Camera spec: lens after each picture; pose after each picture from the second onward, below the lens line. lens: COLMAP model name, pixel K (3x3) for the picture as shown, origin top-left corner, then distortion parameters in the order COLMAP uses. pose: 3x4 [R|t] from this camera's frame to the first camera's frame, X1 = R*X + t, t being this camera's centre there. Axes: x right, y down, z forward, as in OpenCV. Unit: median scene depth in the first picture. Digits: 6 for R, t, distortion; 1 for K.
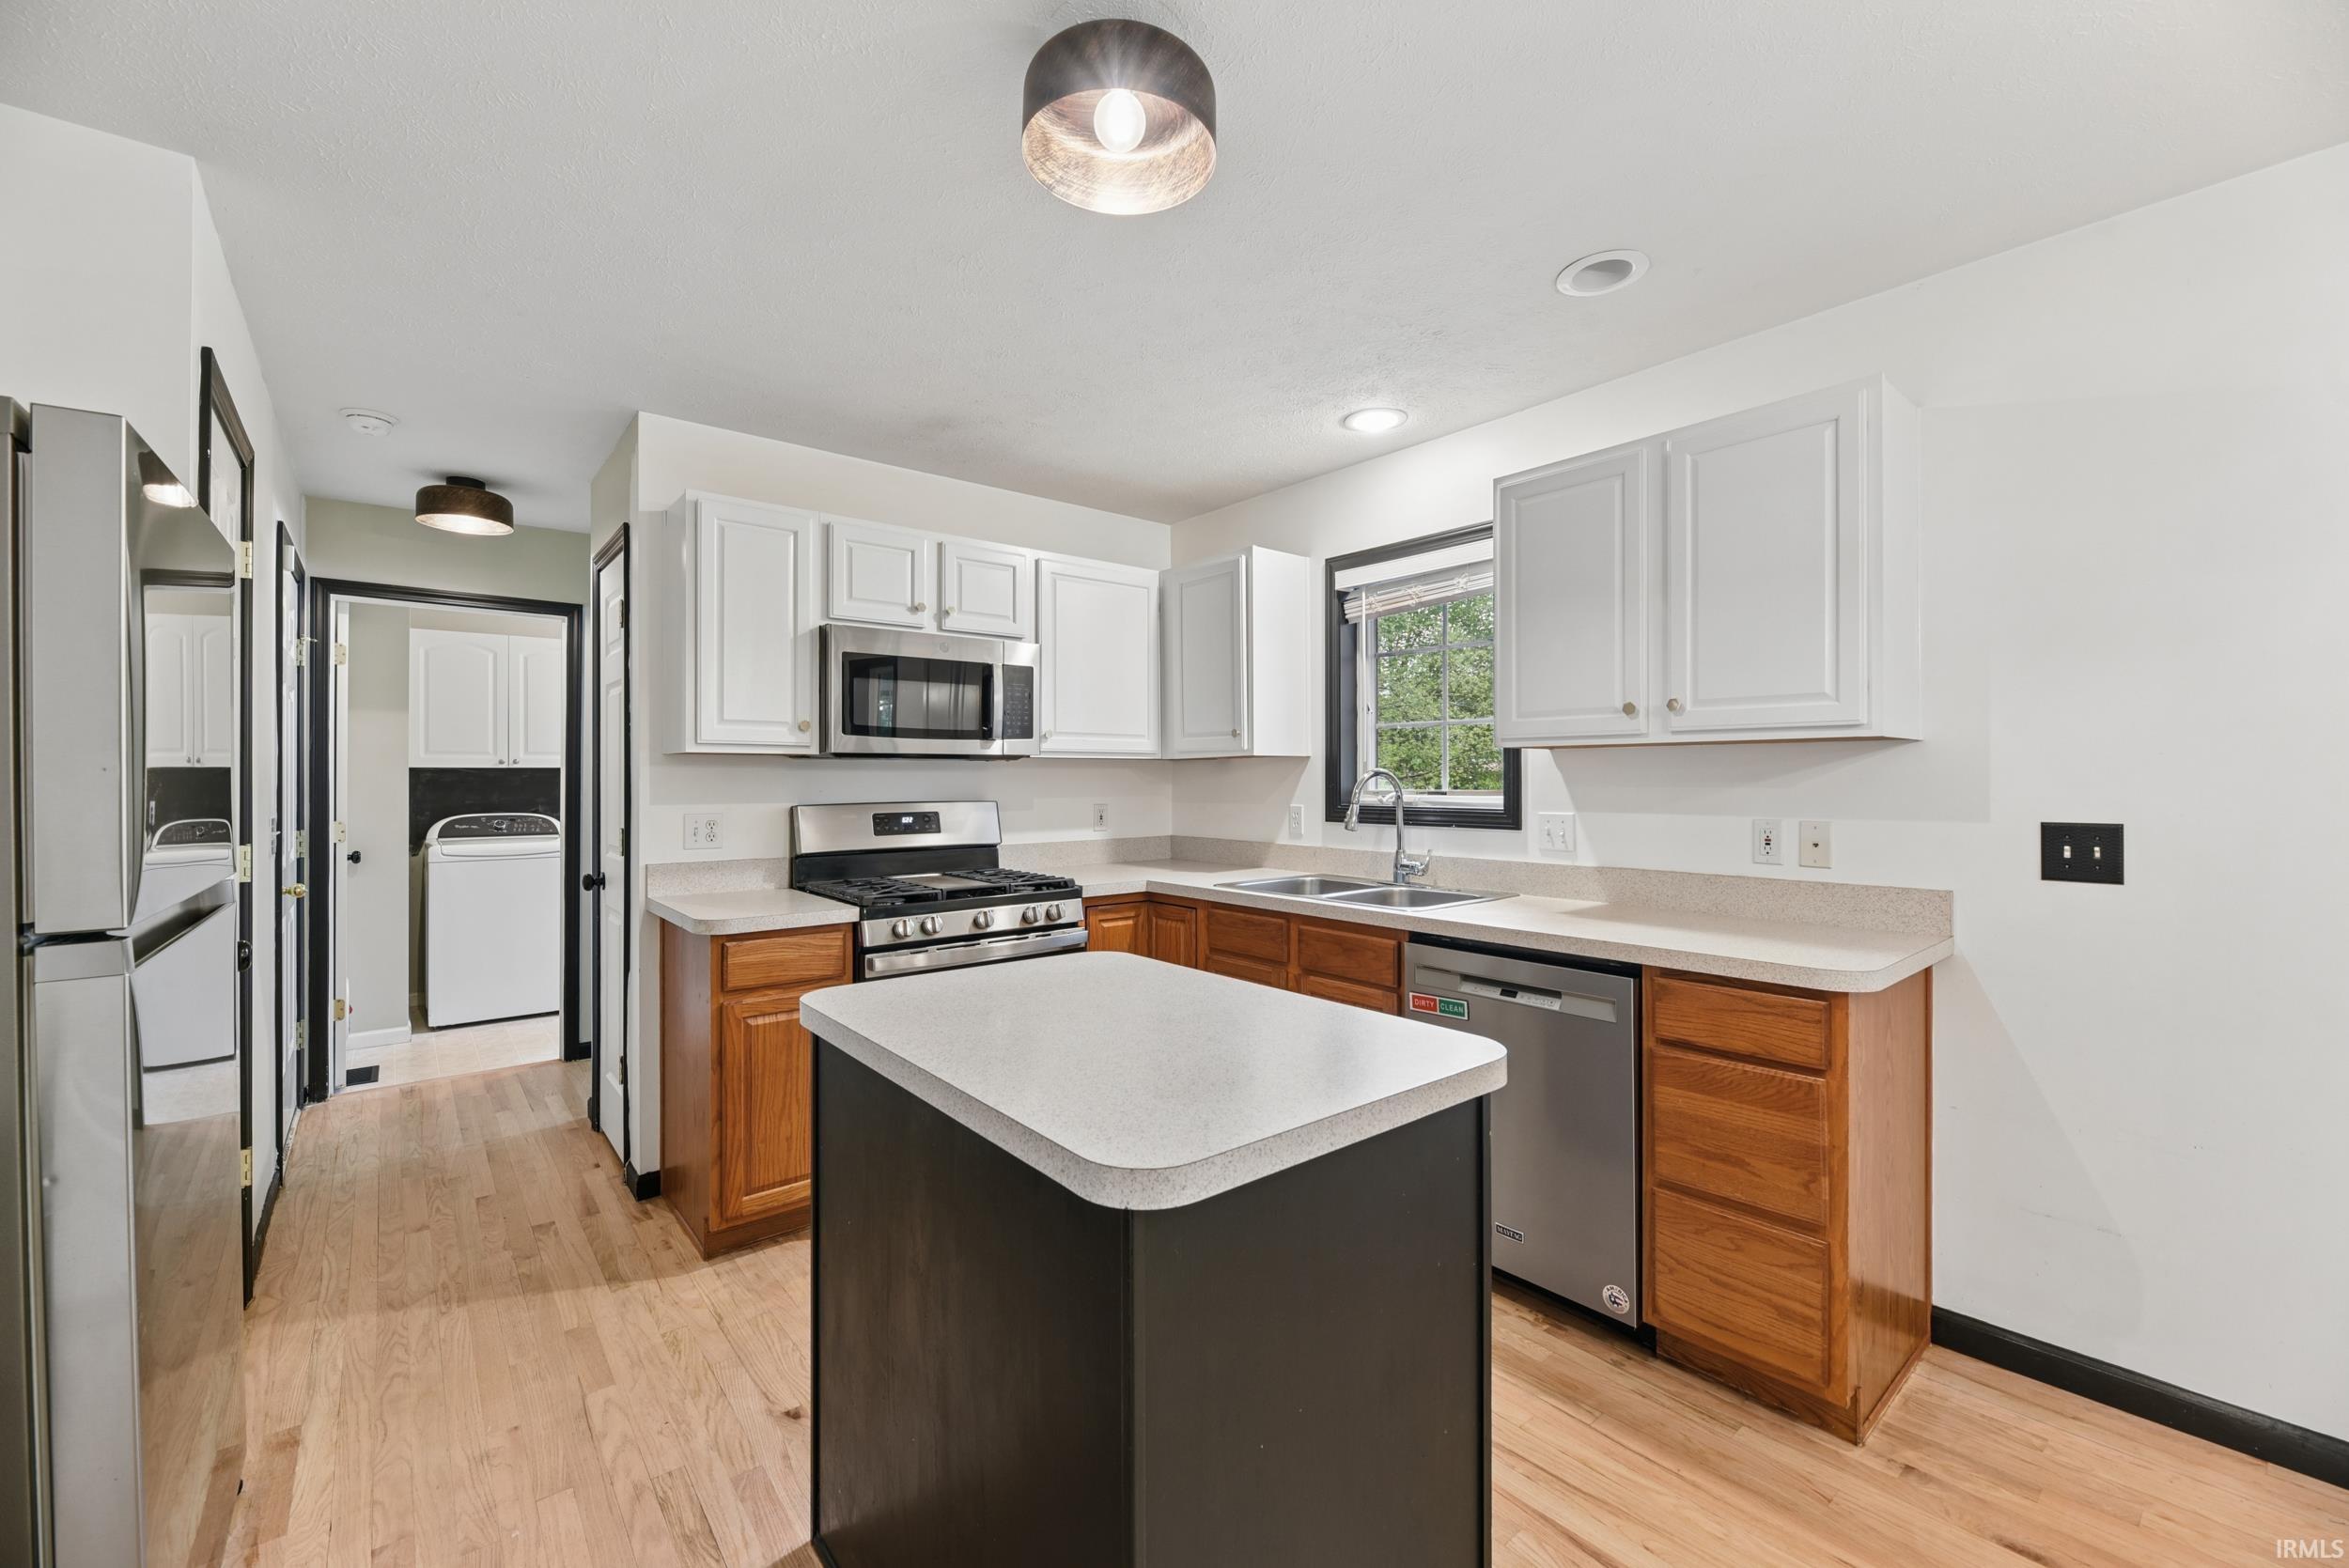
lens RADIAL K [[957.9, 0, 1182.3], [0, 957.9, 782.7], [0, 0, 1]] dist [0.000608, -0.000006]
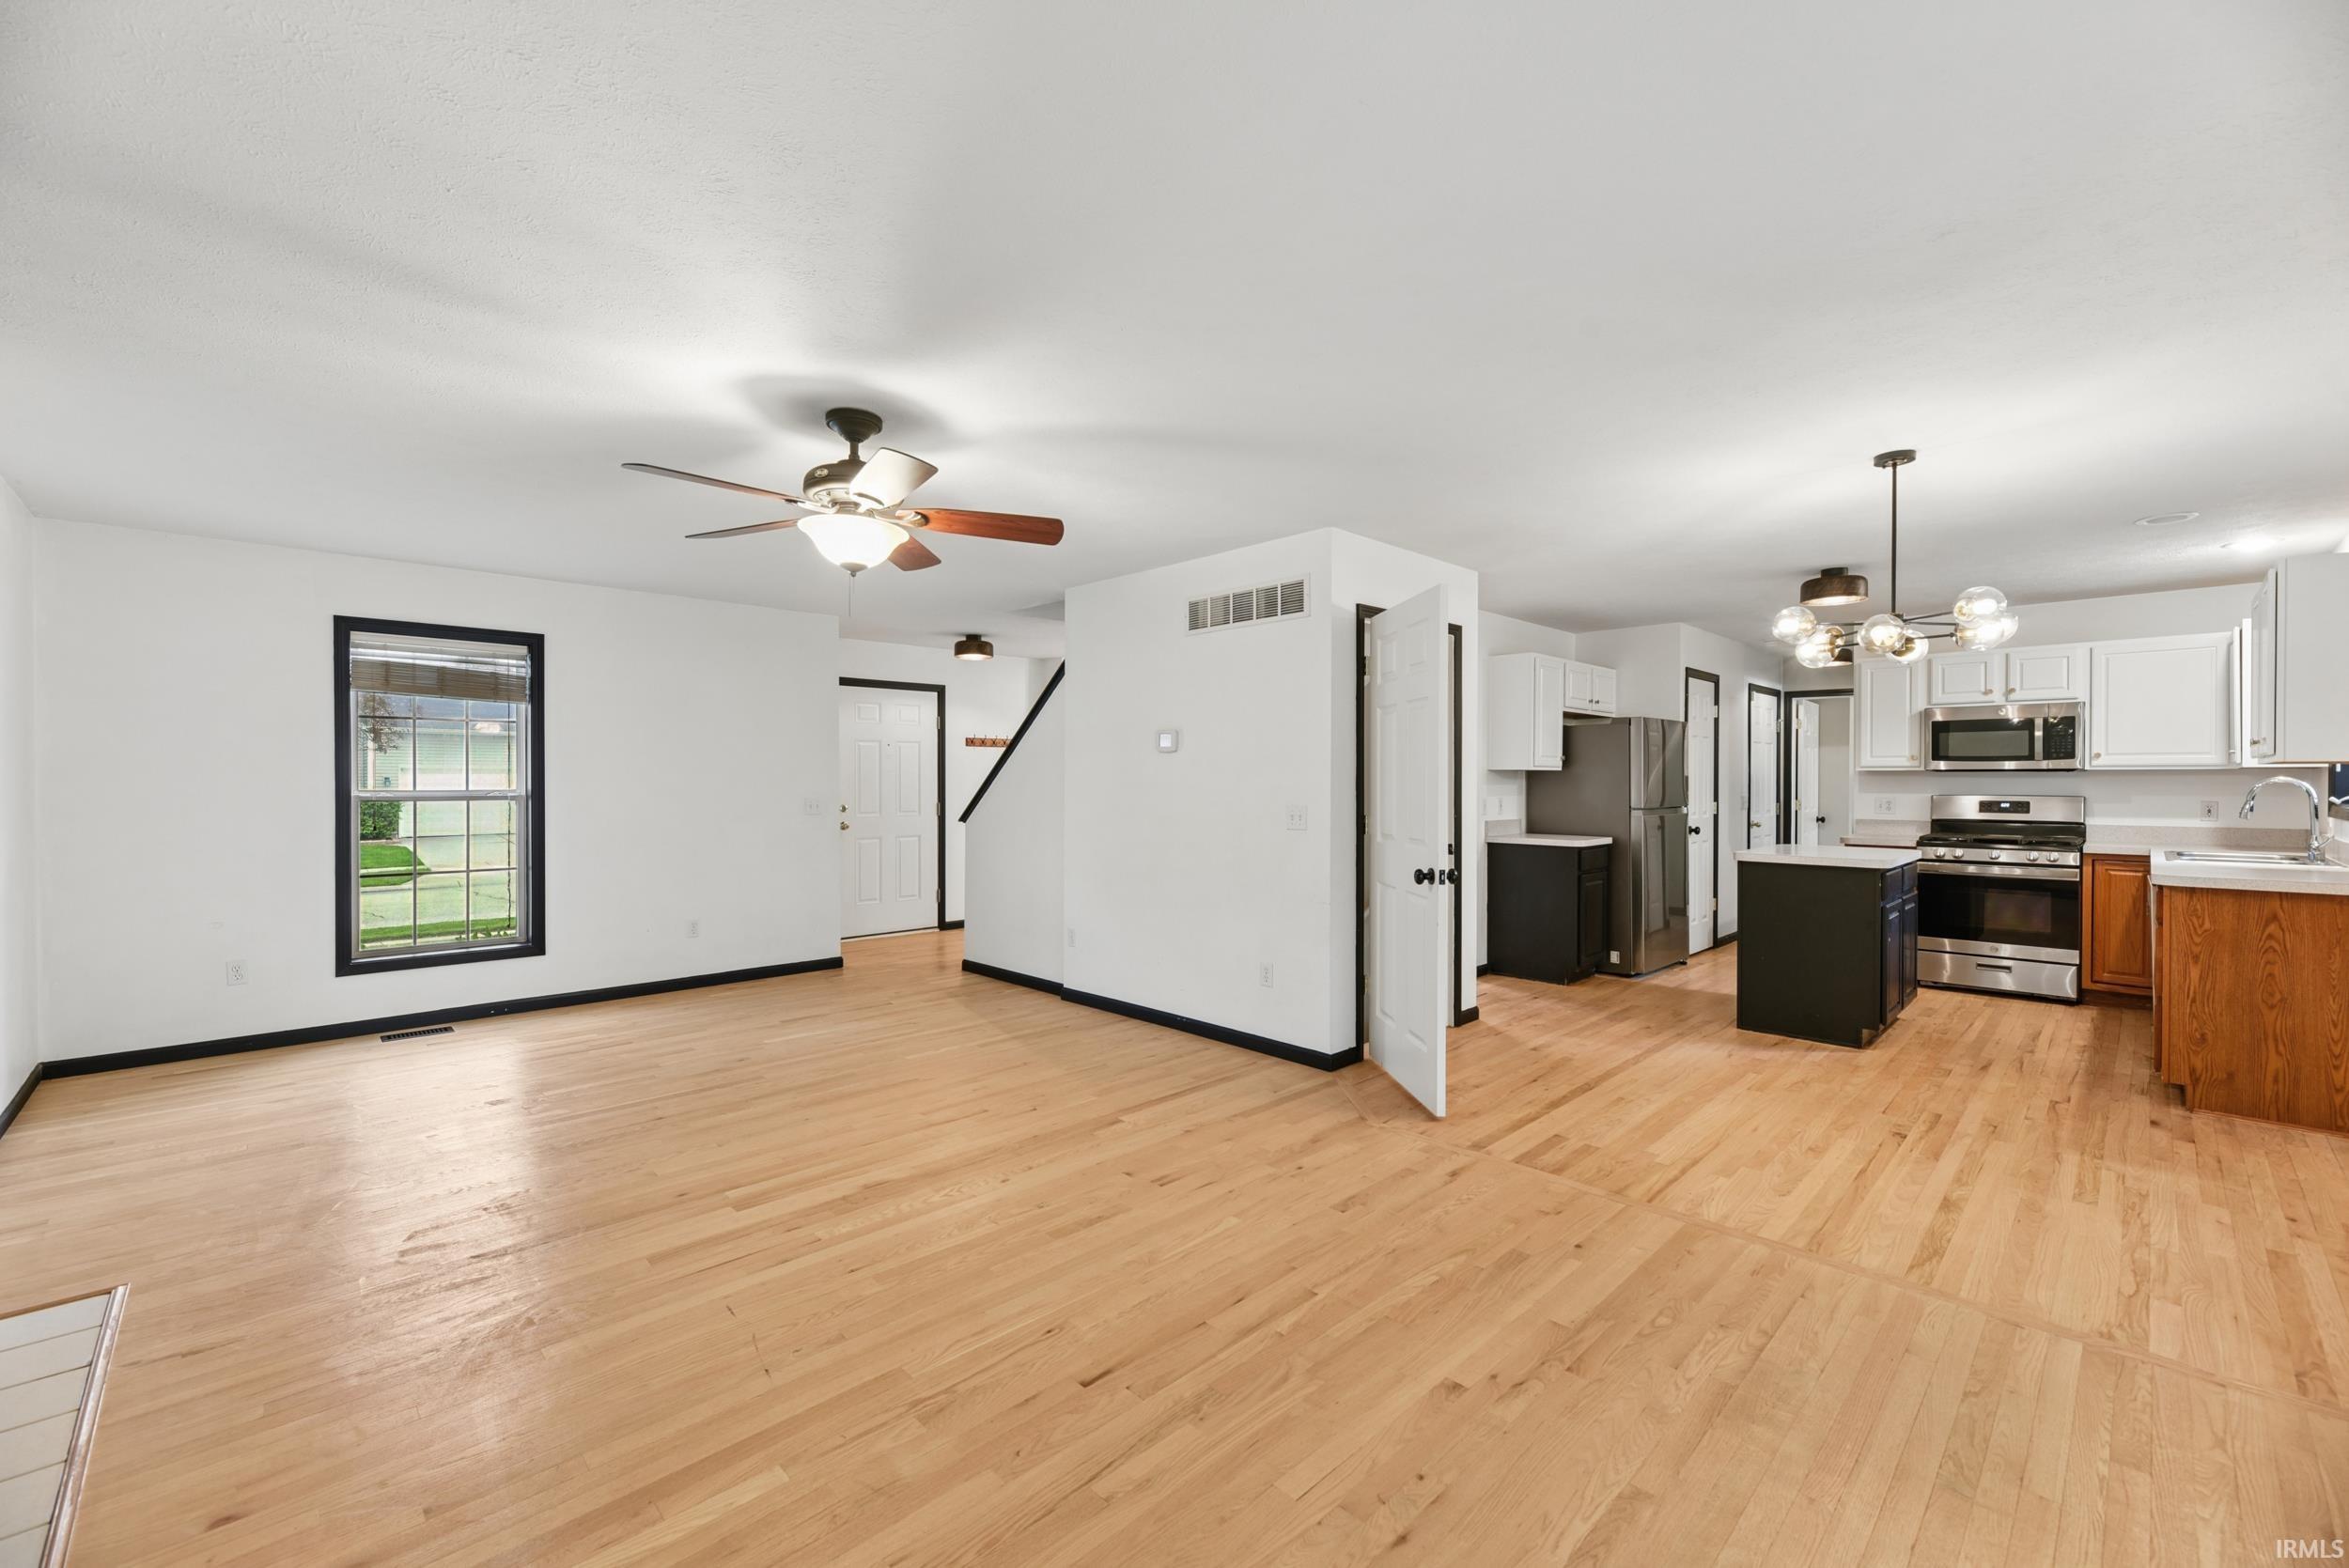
lens RADIAL K [[957.9, 0, 1181.3], [0, 957.9, 782.8], [0, 0, 1]] dist [0.000608, -0.000006]
pose [[0.079429, 0.006316, -0.996821, 1.418988], [-0.002975, 0.999977, 0.006099, -0.009872], [0.996836, 0.002482, 0.079446, -0.700077]]
